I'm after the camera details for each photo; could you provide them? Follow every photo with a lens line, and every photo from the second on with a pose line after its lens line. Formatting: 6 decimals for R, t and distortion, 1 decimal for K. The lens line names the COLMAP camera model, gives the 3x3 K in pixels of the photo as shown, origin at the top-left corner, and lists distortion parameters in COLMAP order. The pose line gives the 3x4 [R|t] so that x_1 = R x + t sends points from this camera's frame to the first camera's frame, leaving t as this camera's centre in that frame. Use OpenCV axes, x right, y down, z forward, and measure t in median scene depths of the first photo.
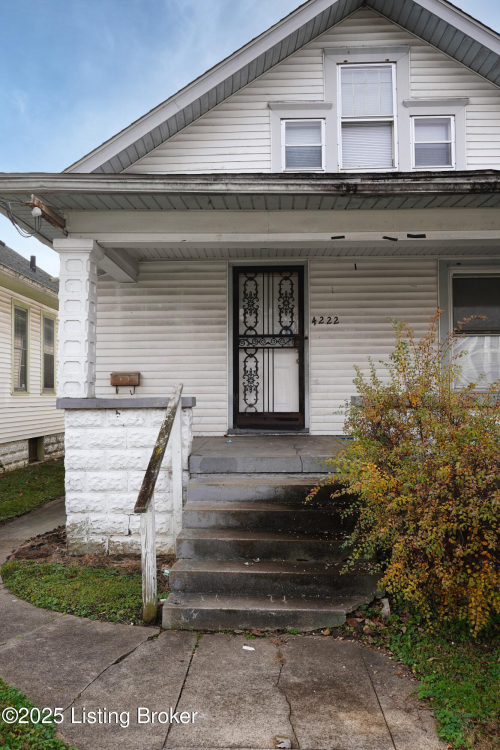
lens RADIAL K [[593.2, 0, 252.7], [0, 593.2, 375.8], [0, 0, 1]] dist [0.003383, 0.004144]
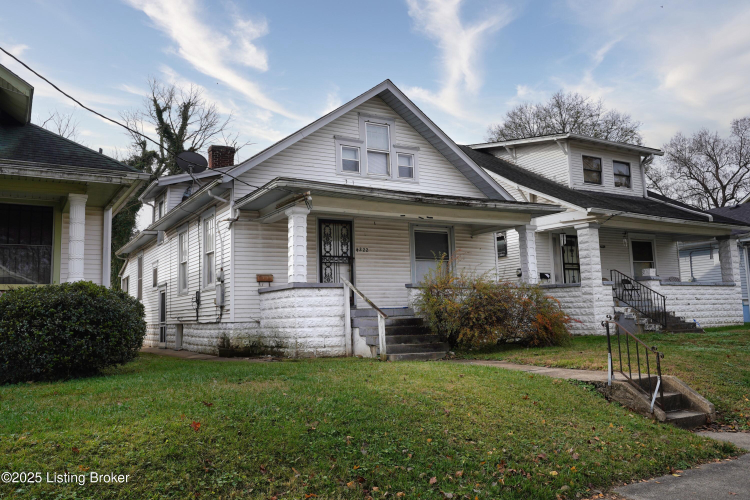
lens RADIAL K [[593.2, 0, 380.1], [0, 593.2, 246.6], [0, 0, 1]] dist [0.003383, 0.004144]
pose [[0.844741, 0.045538, 0.533235, -0.868572], [0.005032, 0.995653, -0.092999, 0.078241], [-0.535152, 0.081243, 0.840840, -0.674040]]
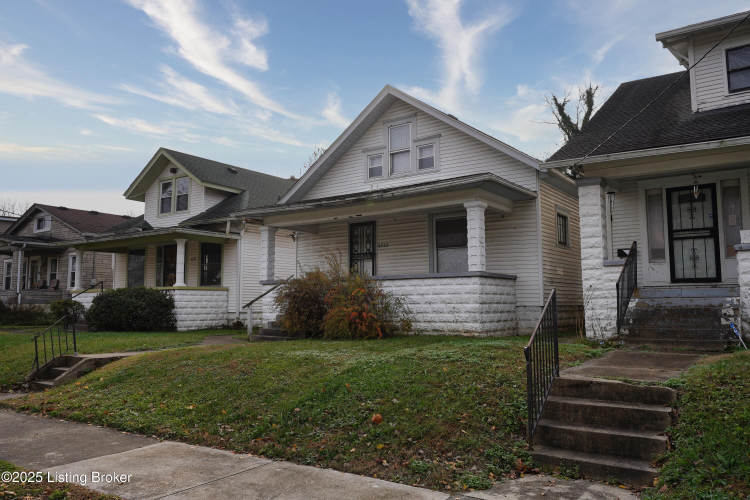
lens RADIAL K [[593.2, 0, 380.5], [0, 593.2, 251.2], [0, 0, 1]] dist [0.003383, 0.004144]
pose [[0.831189, -0.052551, -0.553500, 1.319599], [0.020538, 0.997746, -0.063887, 0.066819], [0.555610, 0.041734, 0.830395, -0.816133]]
